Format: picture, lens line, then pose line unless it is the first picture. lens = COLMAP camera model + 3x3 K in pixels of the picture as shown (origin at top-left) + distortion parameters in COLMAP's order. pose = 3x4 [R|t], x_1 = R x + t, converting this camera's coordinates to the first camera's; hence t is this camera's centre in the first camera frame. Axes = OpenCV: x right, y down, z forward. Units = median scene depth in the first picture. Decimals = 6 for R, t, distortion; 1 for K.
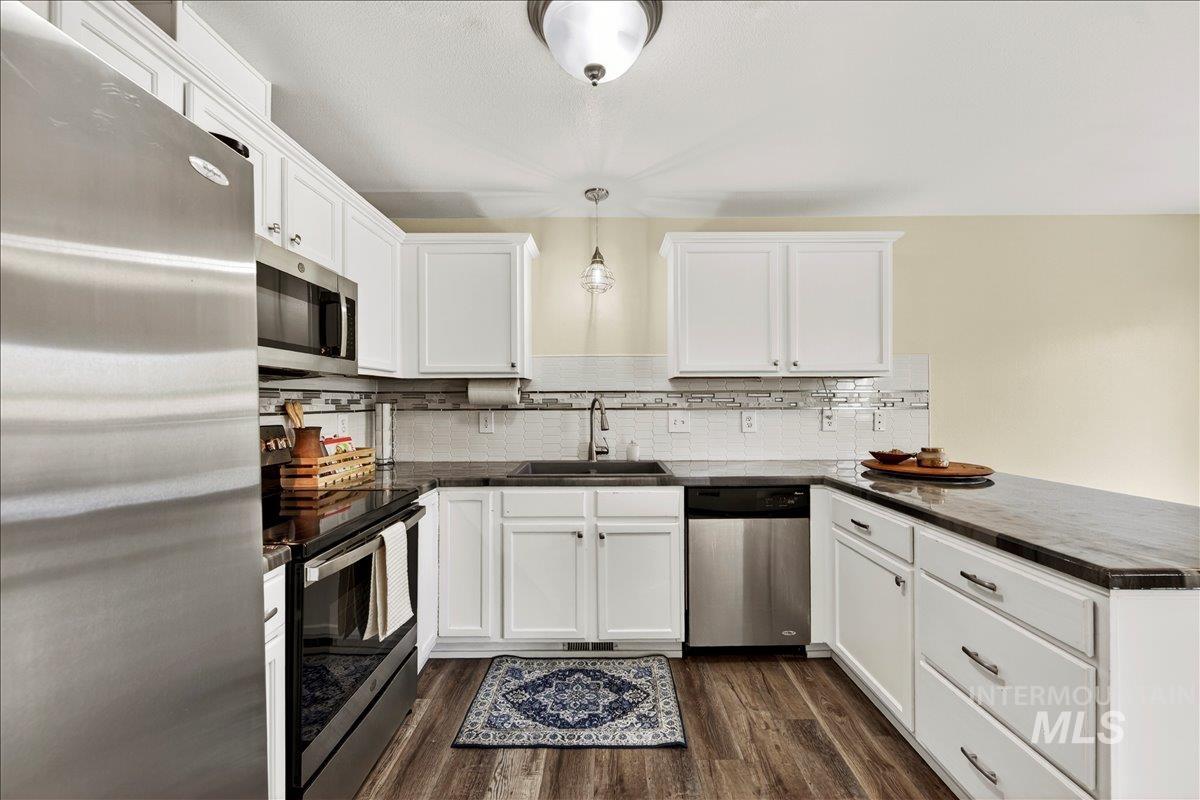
lens RADIAL K [[471.8, 0, 607.5], [0, 471.8, 399.9], [0, 0, 1]] dist [0.006251, -0.002163]
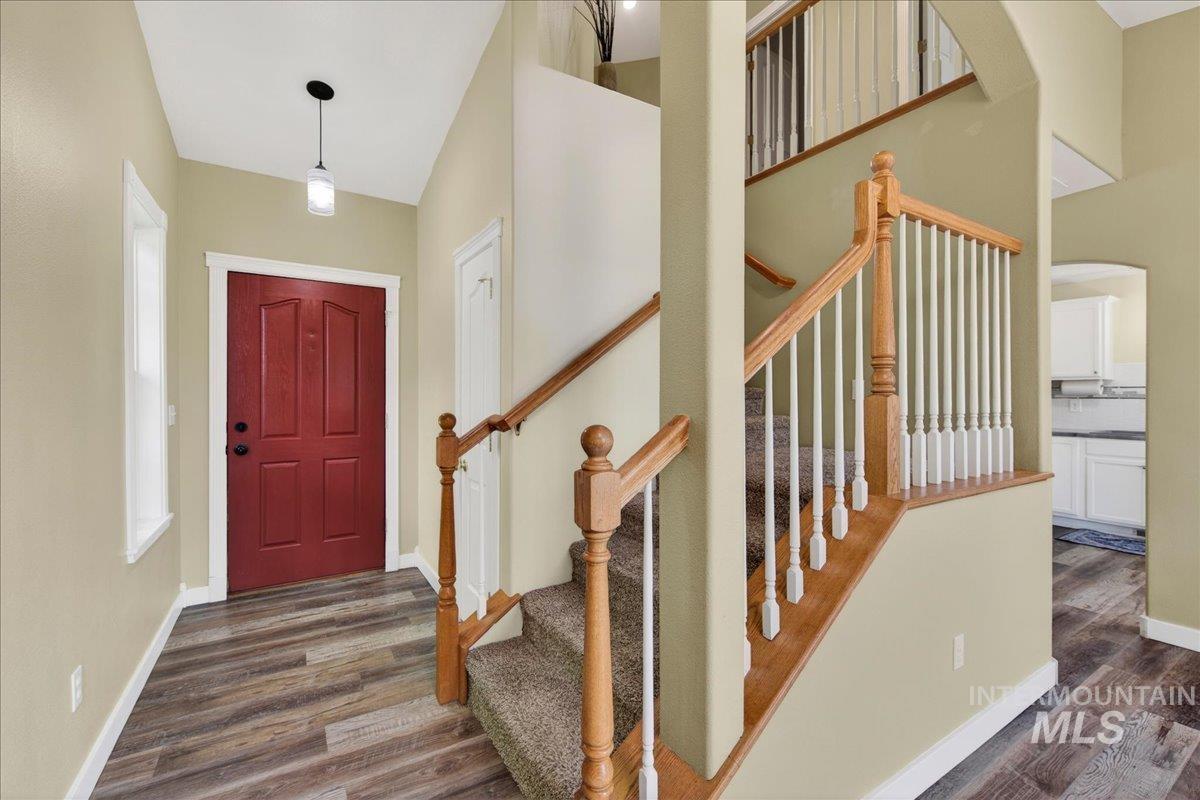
lens RADIAL K [[507.9, 0, 598.9], [0, 507.9, 392.6], [0, 0, 1]] dist [-0.002704, -0.000079]
pose [[0.526600, -0.007050, -0.850084, 0.407072], [0.000229, 0.999967, -0.008151, 0.015701], [0.850113, 0.004097, 0.526584, -1.480242]]
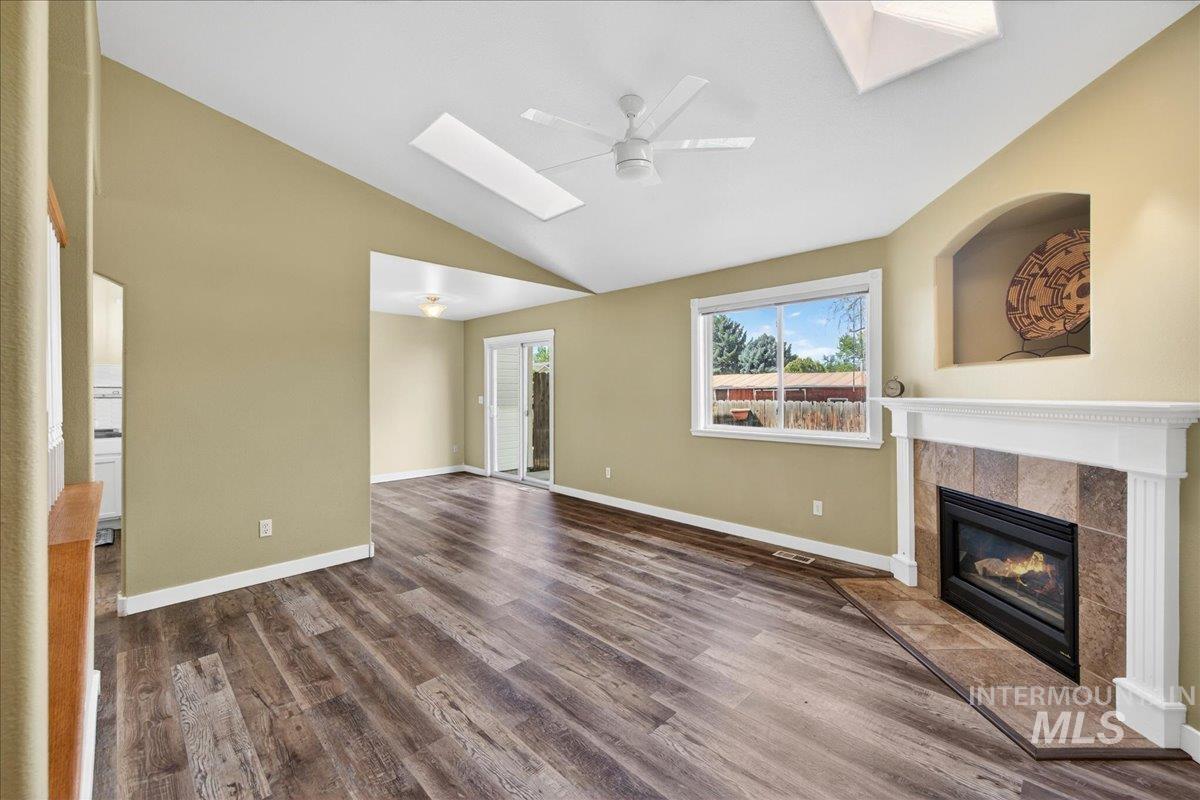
lens RADIAL K [[471.8, 0, 607.9], [0, 471.8, 391.5], [0, 0, 1]] dist [0.006251, -0.002163]
pose [[0.701652, 0.000819, 0.712519, 0.125912], [-0.000563, 1.000000, -0.000595, -0.009343], [-0.712519, 0.000016, 0.701653, -1.544035]]
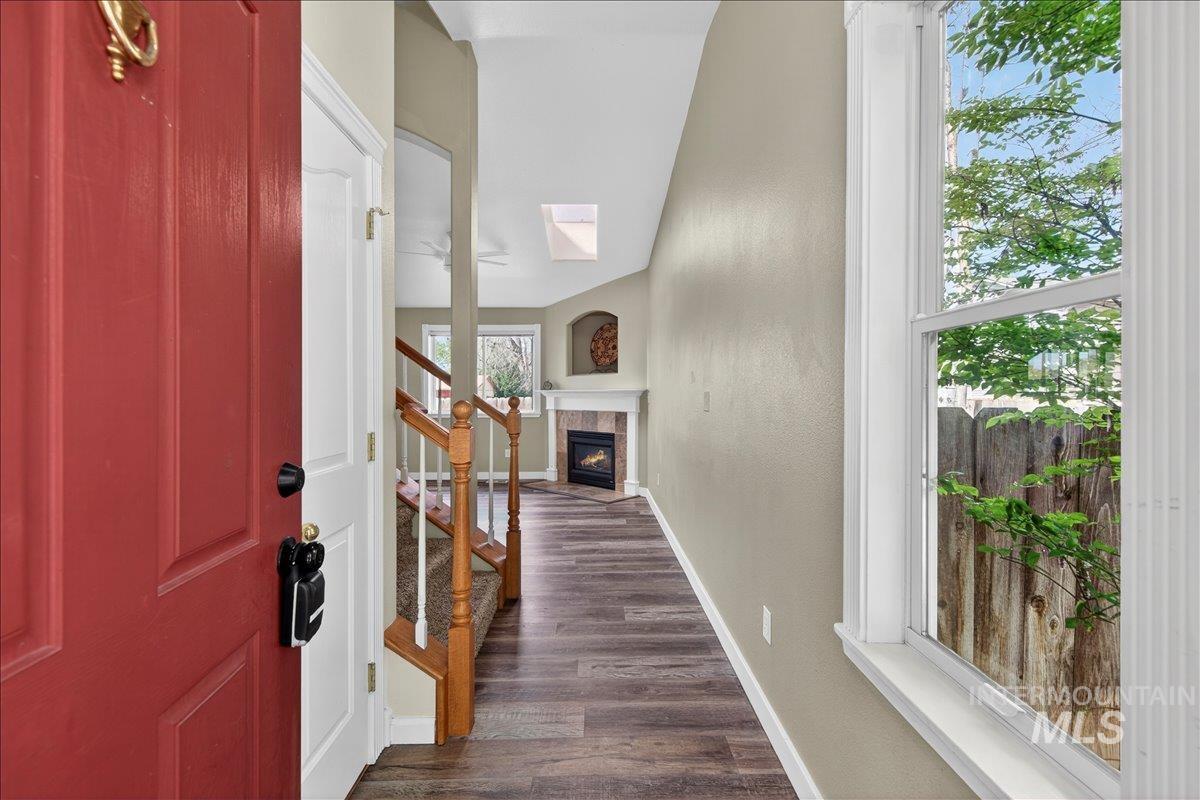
lens RADIAL K [[507.9, 0, 597.0], [0, 507.9, 394.4], [0, 0, 1]] dist [-0.002704, -0.000079]
pose [[-0.011967, -0.001999, 0.999926, -1.111560], [0.001660, 0.999997, 0.002019, 0.023378], [-0.999927, 0.001684, -0.011964, -1.438227]]
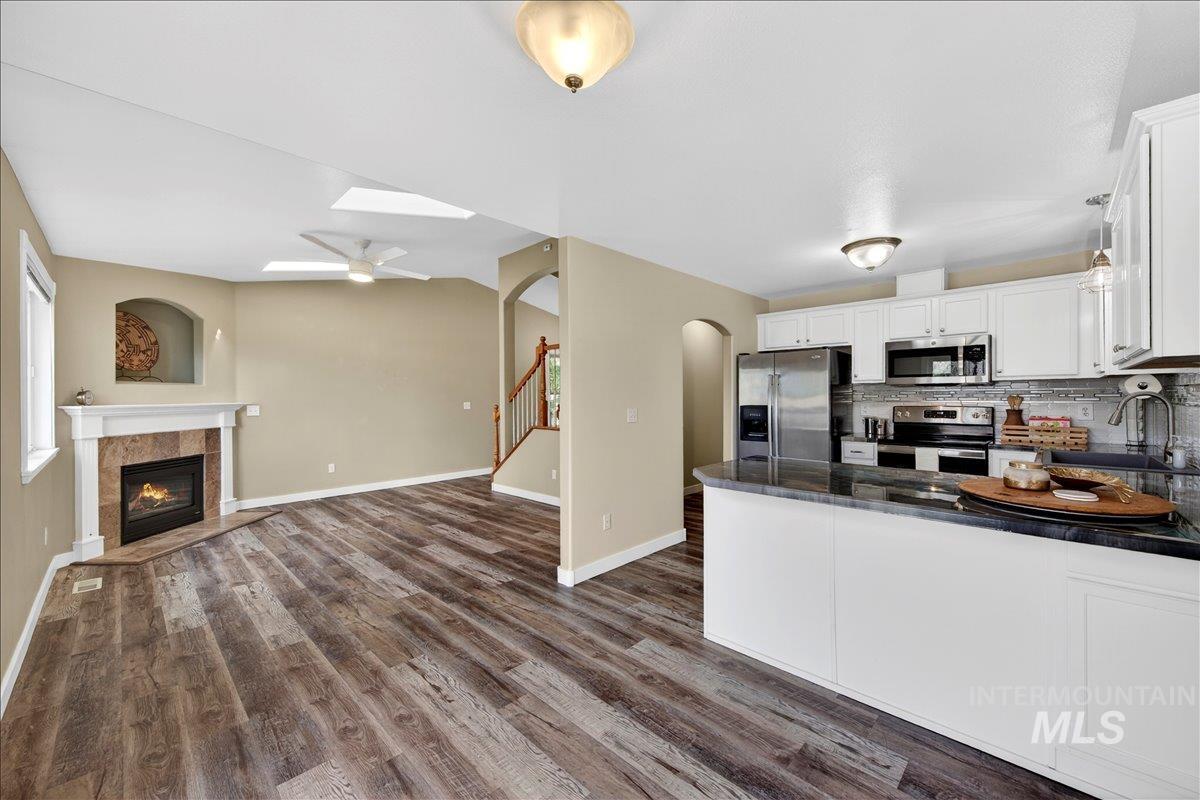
lens RADIAL K [[470.8, 0, 605.0], [0, 470.8, 398.4], [0, 0, 1]] dist [0.007426, -0.001266]
pose [[-0.699278, 0.011458, -0.714758, 1.447424], [0.009874, 0.999931, 0.006369, -0.010360], [0.714781, -0.002604, -0.699343, 0.914786]]
